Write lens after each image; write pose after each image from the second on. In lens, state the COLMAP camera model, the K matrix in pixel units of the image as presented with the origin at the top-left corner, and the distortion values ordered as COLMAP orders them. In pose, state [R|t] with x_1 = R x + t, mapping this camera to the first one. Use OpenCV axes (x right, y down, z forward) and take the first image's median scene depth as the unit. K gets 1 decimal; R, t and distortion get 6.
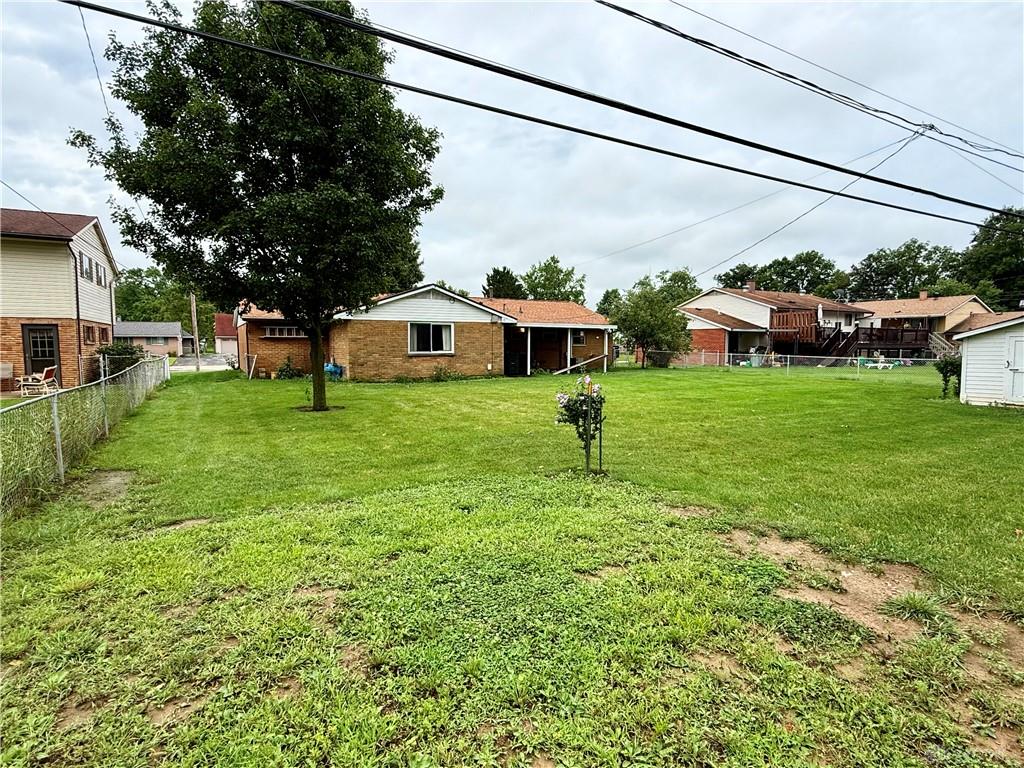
lens RADIAL K [[522.2, 0, 512.5], [0, 522.2, 390.1], [0, 0, 1]] dist [0.001999, 0.000068]
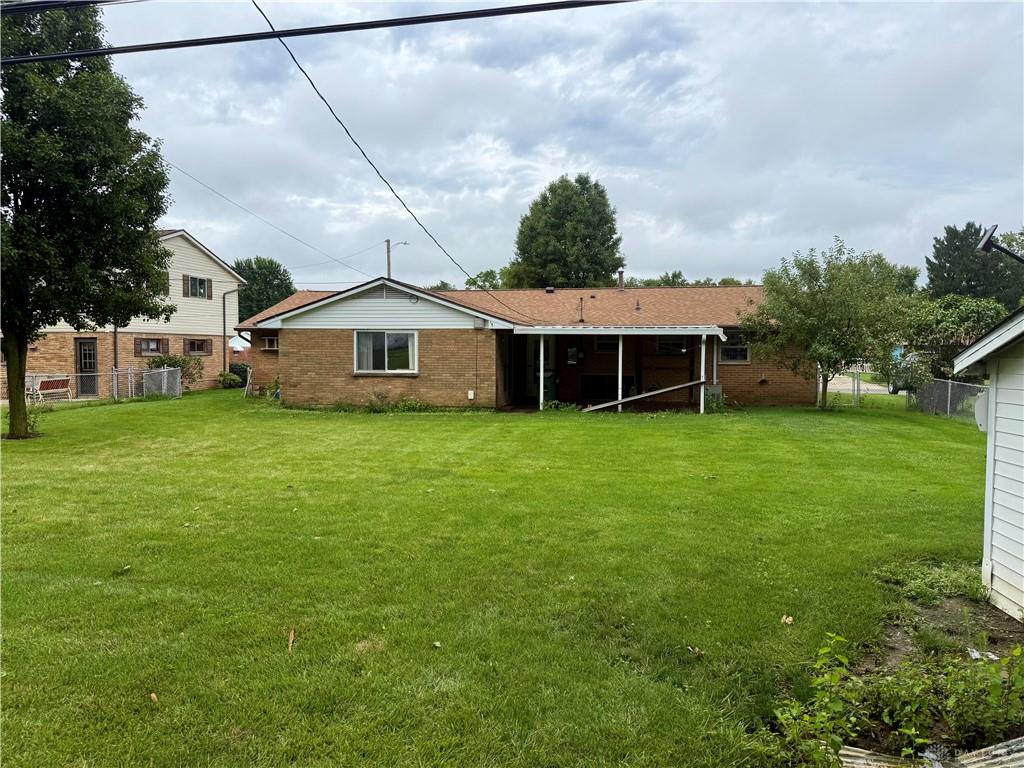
lens RADIAL K [[730.7, 0, 508.9], [0, 730.7, 357.9], [0, 0, 1]] dist [0.040828, -0.002242]
pose [[0.767016, 0.009689, -0.641555, 0.334316], [-0.061740, 0.996361, -0.058767, -0.022112], [0.638651, 0.084685, 0.764823, 0.174868]]
